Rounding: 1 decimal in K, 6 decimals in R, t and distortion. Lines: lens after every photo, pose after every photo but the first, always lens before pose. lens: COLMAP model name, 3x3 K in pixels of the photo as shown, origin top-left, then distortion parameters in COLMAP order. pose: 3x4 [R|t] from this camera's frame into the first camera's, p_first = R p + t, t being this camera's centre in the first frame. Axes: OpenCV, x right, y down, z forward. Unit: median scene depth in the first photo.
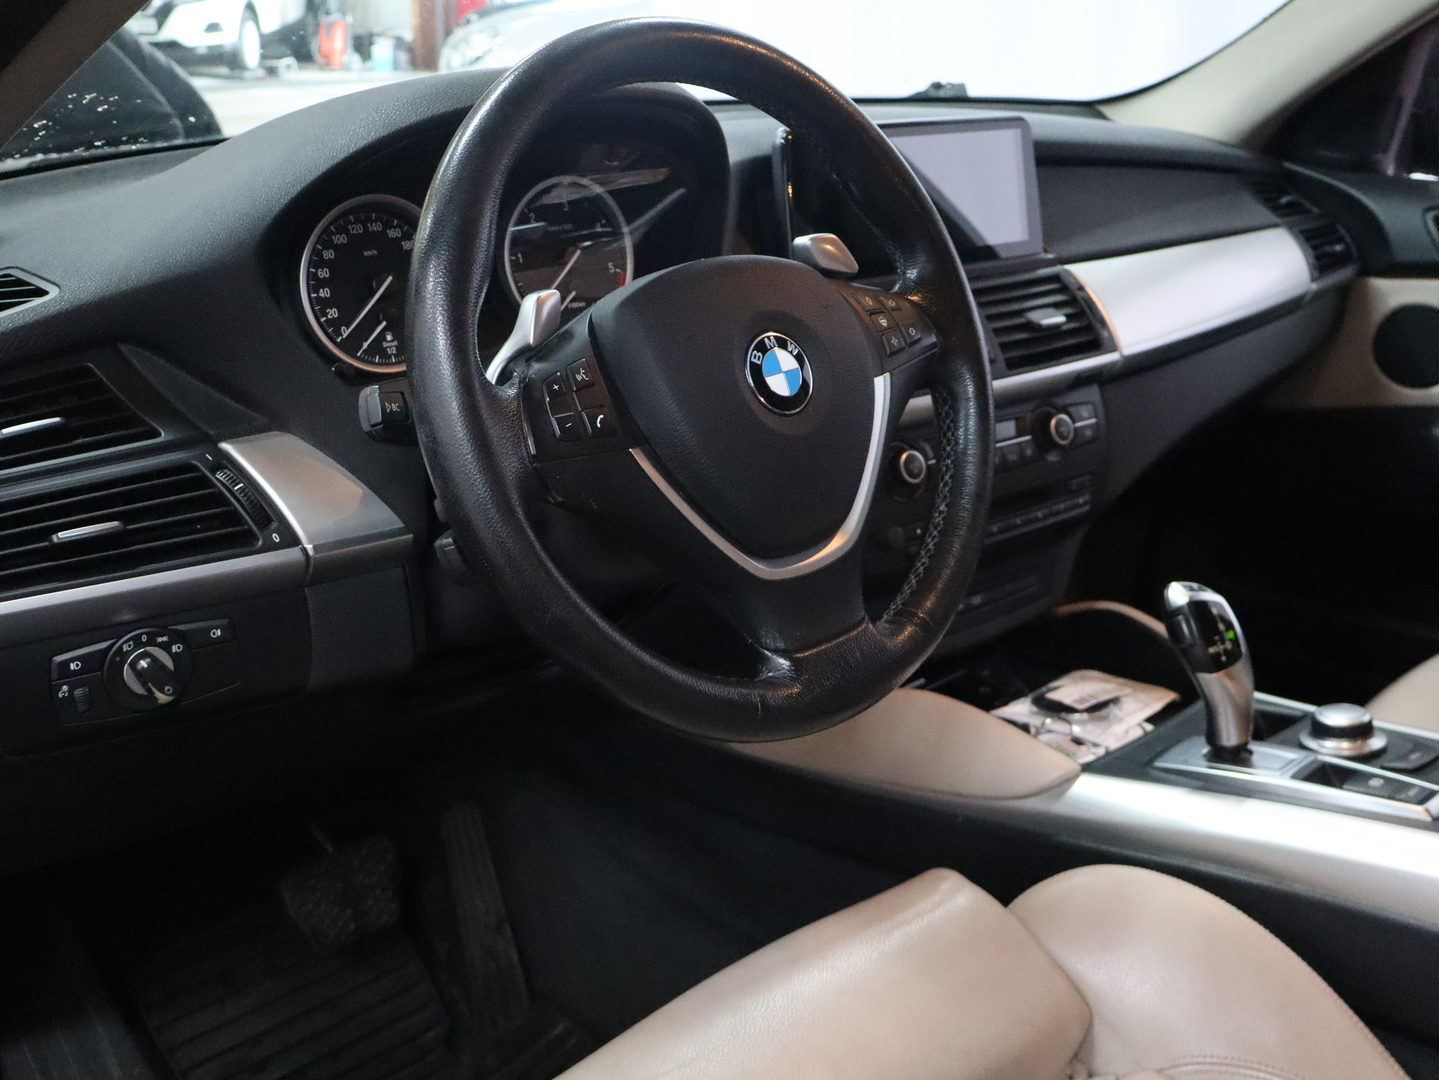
lens RADIAL K [[1548.6, 0, 731.3], [0, 1548.6, 544.8], [0, 0, 1]] dist [-0.002848, 0.000000]
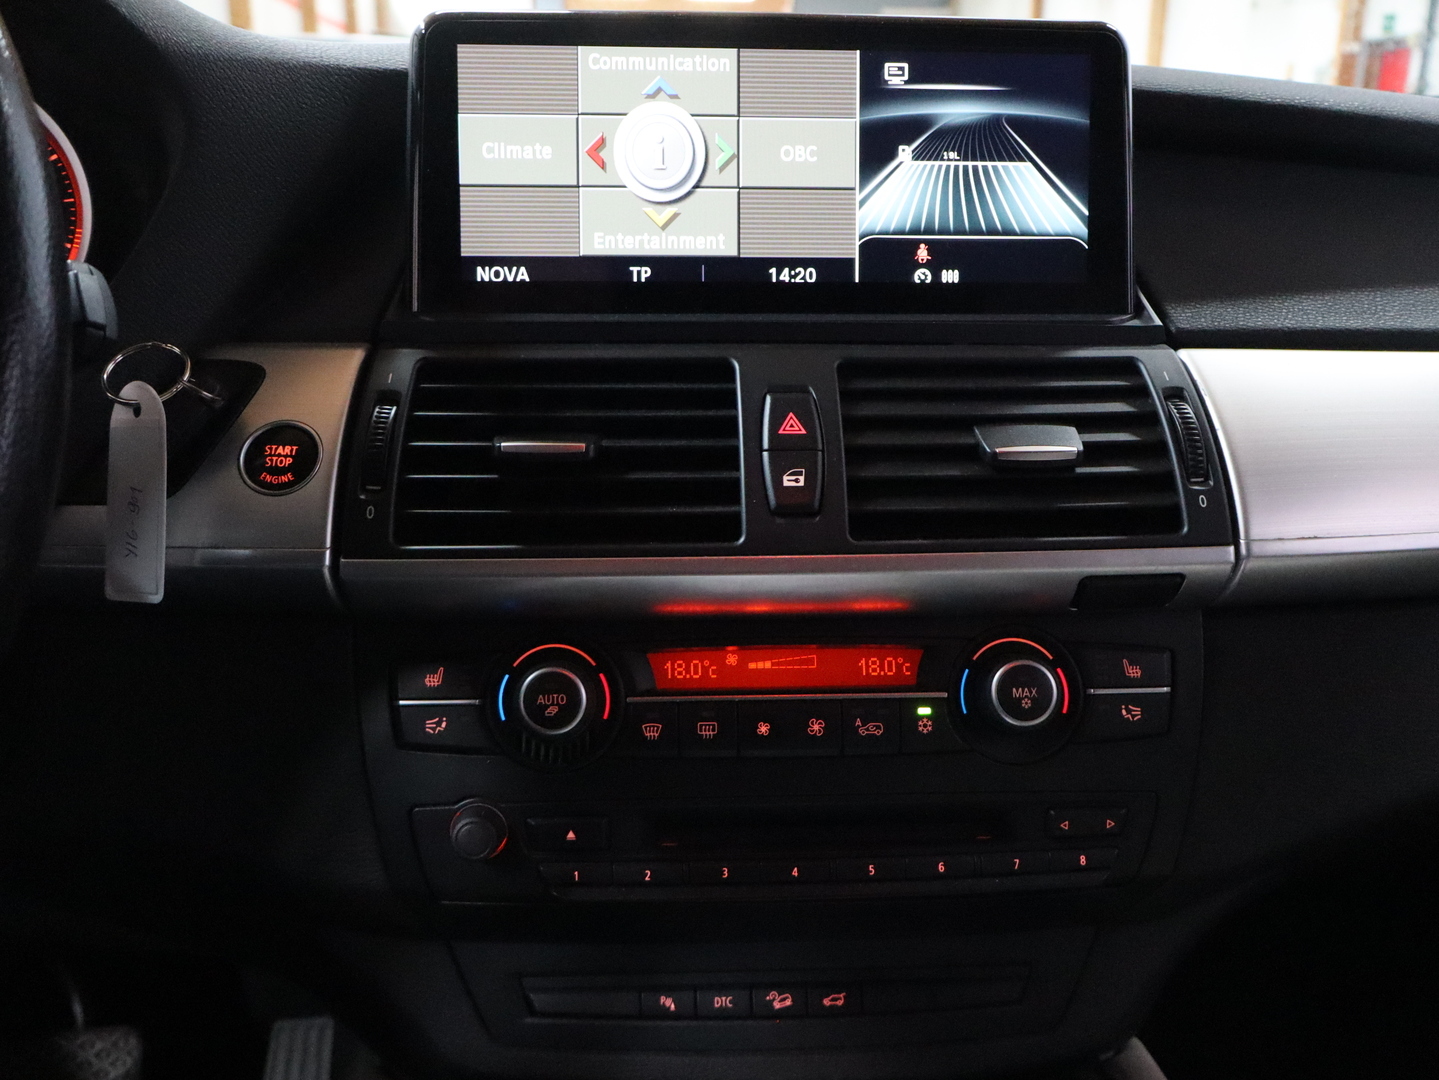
lens RADIAL K [[1331.8, 0, 715.0], [0, 1331.8, 544.8], [0, 0, 1]] dist [0.001973, 0.000000]
pose [[0.807791, 0.159546, -0.567467, 0.468560], [-0.200651, 0.979610, -0.010206, -0.126438], [0.554268, 0.122107, 0.823333, 0.840167]]
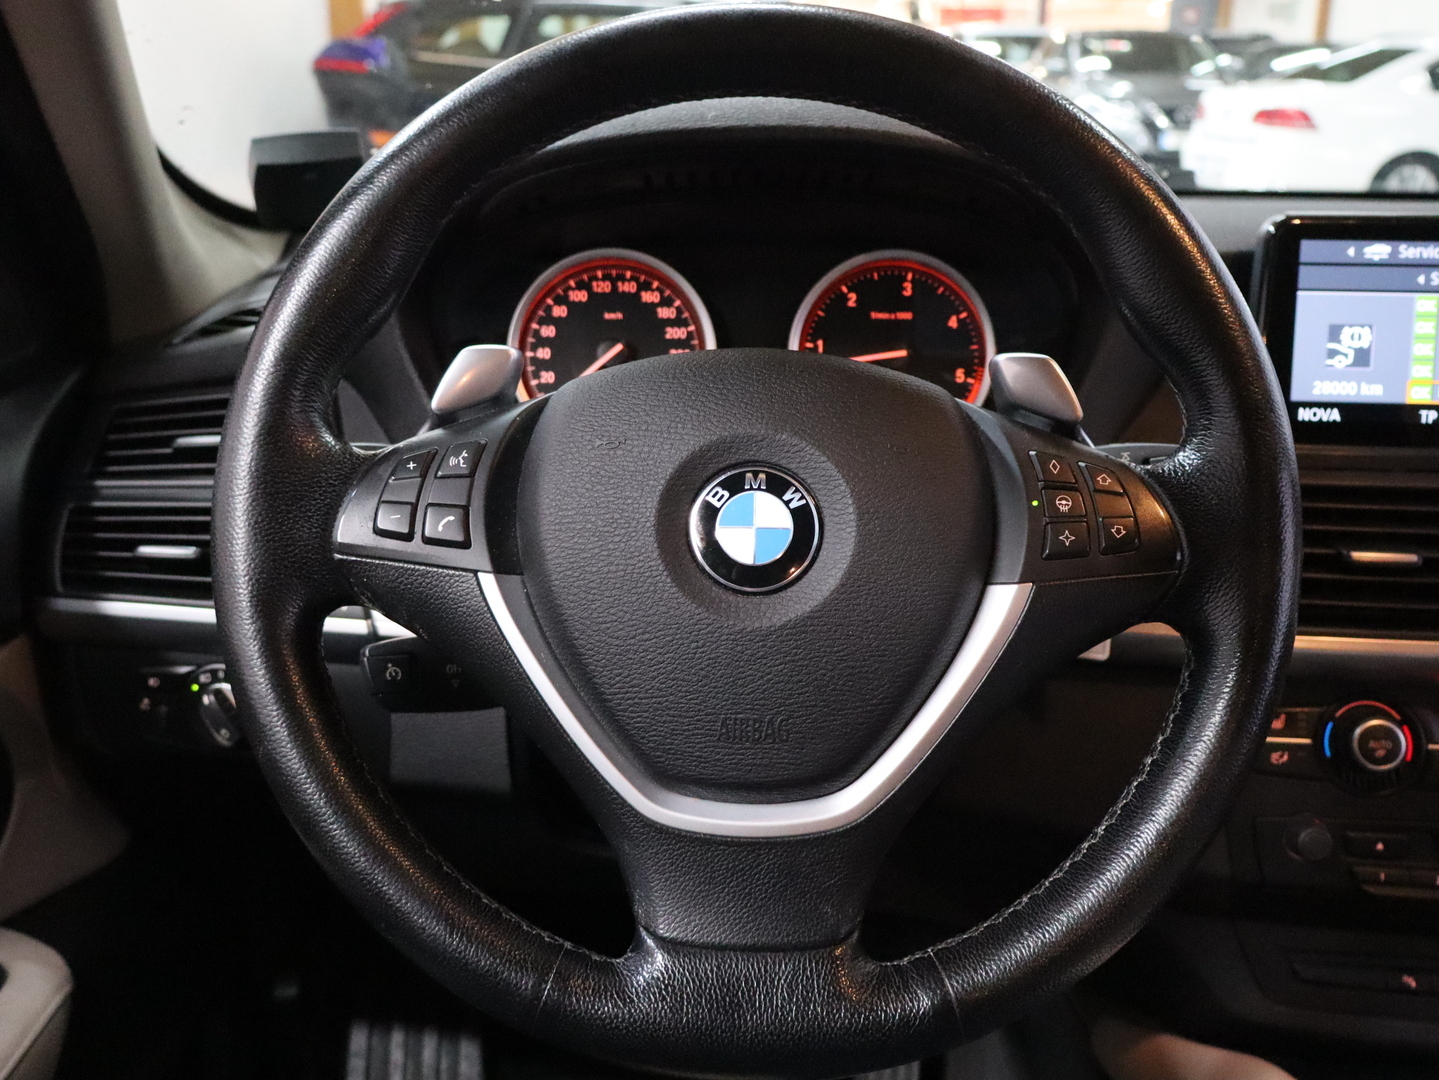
lens RADIAL K [[1428.5, 0, 730.8], [0, 1428.5, 547.1], [0, 0, 1]] dist [0.013347, 0.000000]
pose [[0.724246, 0.196391, -0.660983, 0.364447], [-0.238121, 0.970845, 0.027547, -0.100560], [0.647122, 0.137443, 0.749895, 0.460942]]
